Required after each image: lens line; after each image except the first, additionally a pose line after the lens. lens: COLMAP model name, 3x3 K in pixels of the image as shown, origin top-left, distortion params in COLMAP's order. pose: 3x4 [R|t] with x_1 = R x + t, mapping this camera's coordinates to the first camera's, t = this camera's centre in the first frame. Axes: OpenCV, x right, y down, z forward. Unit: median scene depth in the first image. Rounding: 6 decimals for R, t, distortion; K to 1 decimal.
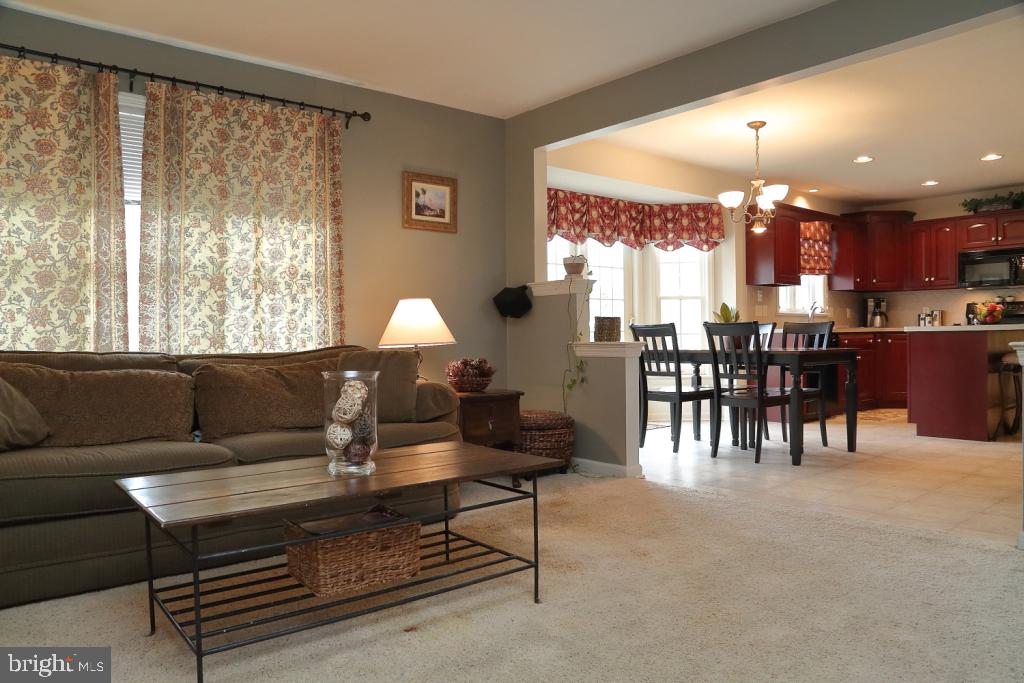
lens RADIAL K [[712.5, 0, 507.9], [0, 712.5, 344.1], [0, 0, 1]] dist [-0.114841, 0.066978]
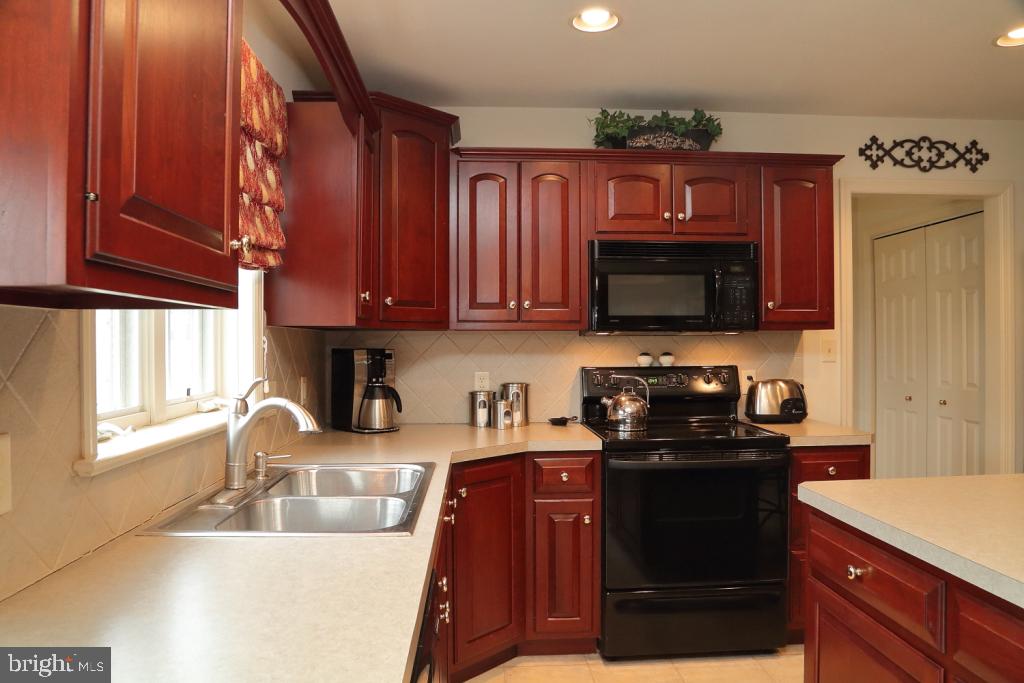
lens RADIAL K [[712.5, 0, 507.9], [0, 712.5, 344.1], [0, 0, 1]] dist [-0.114841, 0.066978]
pose [[0.592108, 0.008580, 0.805813, 0.568918], [0.007107, 0.999849, -0.015868, -0.128594], [-0.805827, 0.015123, 0.591958, 1.497899]]
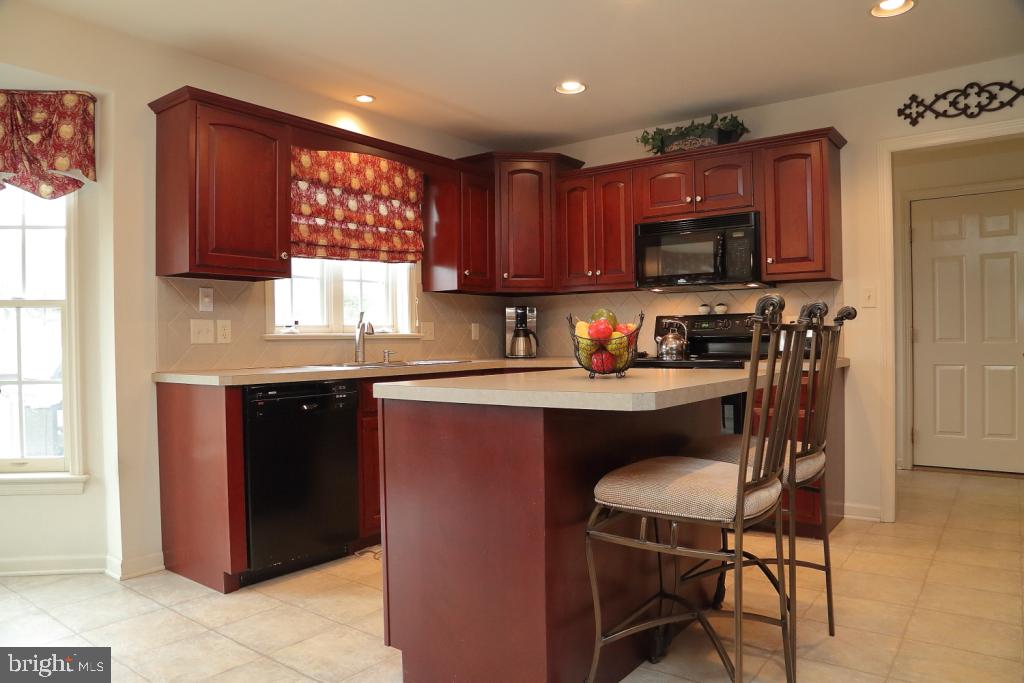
lens RADIAL K [[697.0, 0, 510.4], [0, 697.0, 344.1], [0, 0, 1]] dist [-0.118625, 0.063875]
pose [[0.971932, -0.001404, 0.235258, 0.800095], [0.003569, 0.999955, -0.008775, -0.060939], [-0.235235, 0.009369, 0.971893, 0.900617]]
